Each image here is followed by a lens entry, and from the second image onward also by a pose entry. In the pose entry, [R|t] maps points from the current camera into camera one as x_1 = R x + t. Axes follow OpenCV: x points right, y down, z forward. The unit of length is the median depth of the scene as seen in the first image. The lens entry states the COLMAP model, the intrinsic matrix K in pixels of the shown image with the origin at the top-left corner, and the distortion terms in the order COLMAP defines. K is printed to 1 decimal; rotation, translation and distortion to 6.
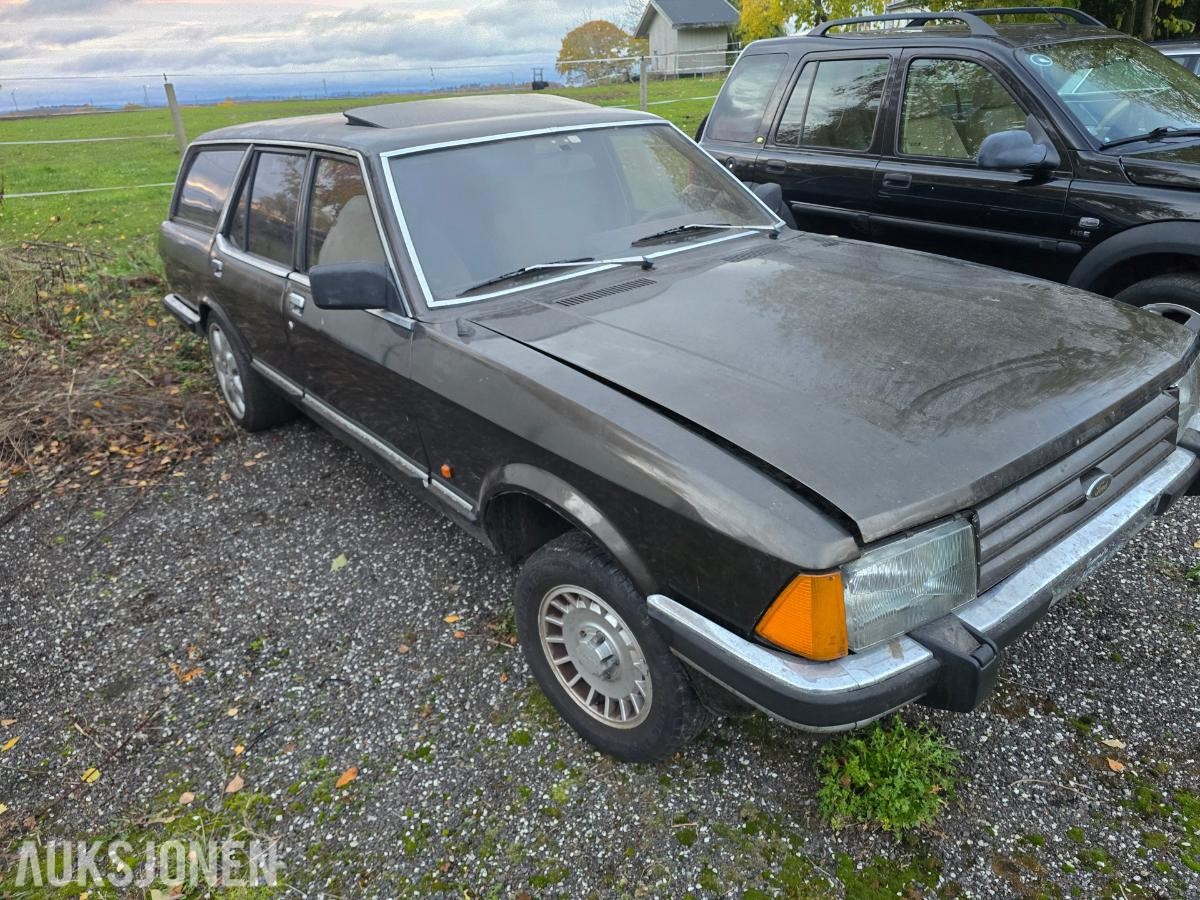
lens RADIAL K [[812.8, 0, 619.6], [0, 812.8, 448.3], [0, 0, 1]] dist [0.054673, -0.046570]
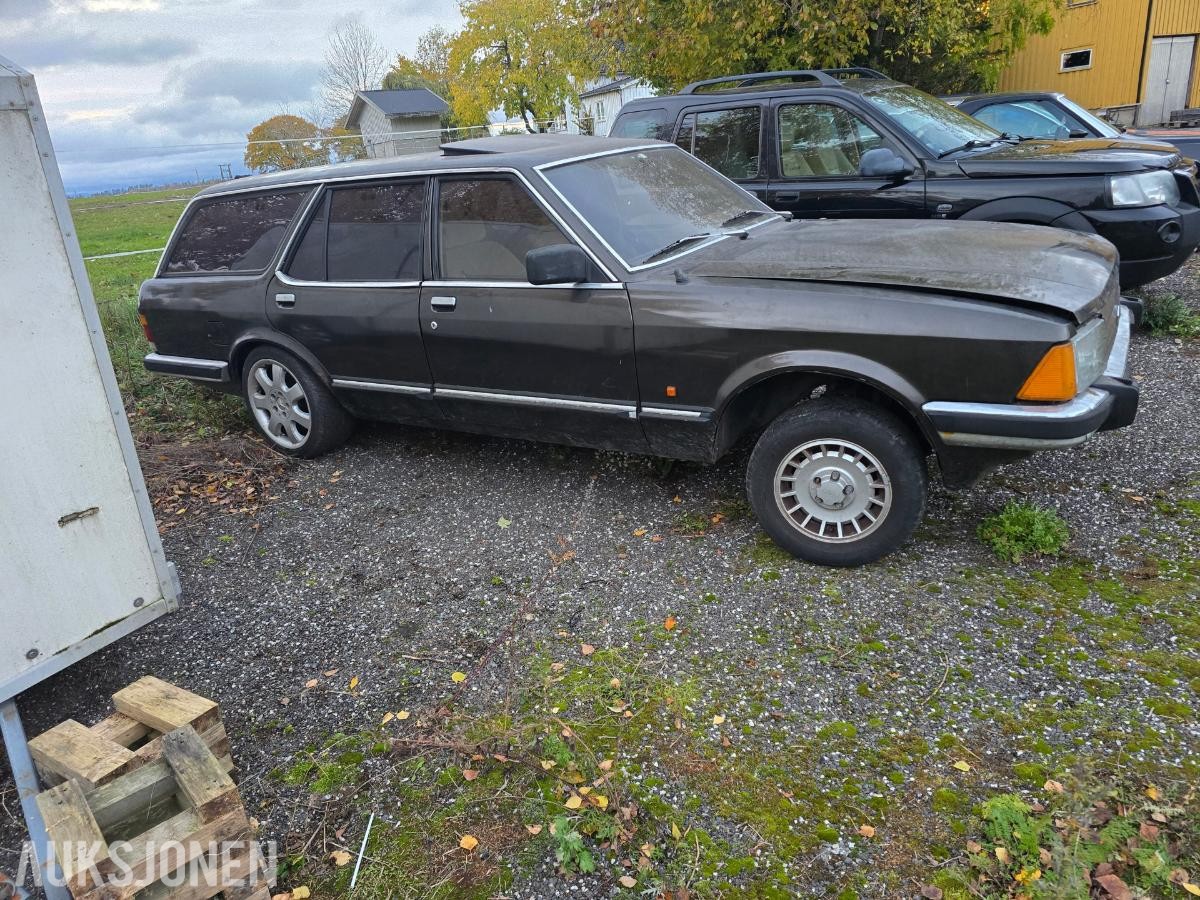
lens RADIAL K [[817.2, 0, 600.1], [0, 817.2, 465.2], [0, 0, 1]] dist [0.072723, -0.064478]
pose [[0.940422, -0.156715, 0.301741, -0.707252], [0.180365, 0.982224, -0.051999, 0.184778], [-0.288228, 0.103325, 0.951971, -0.190823]]
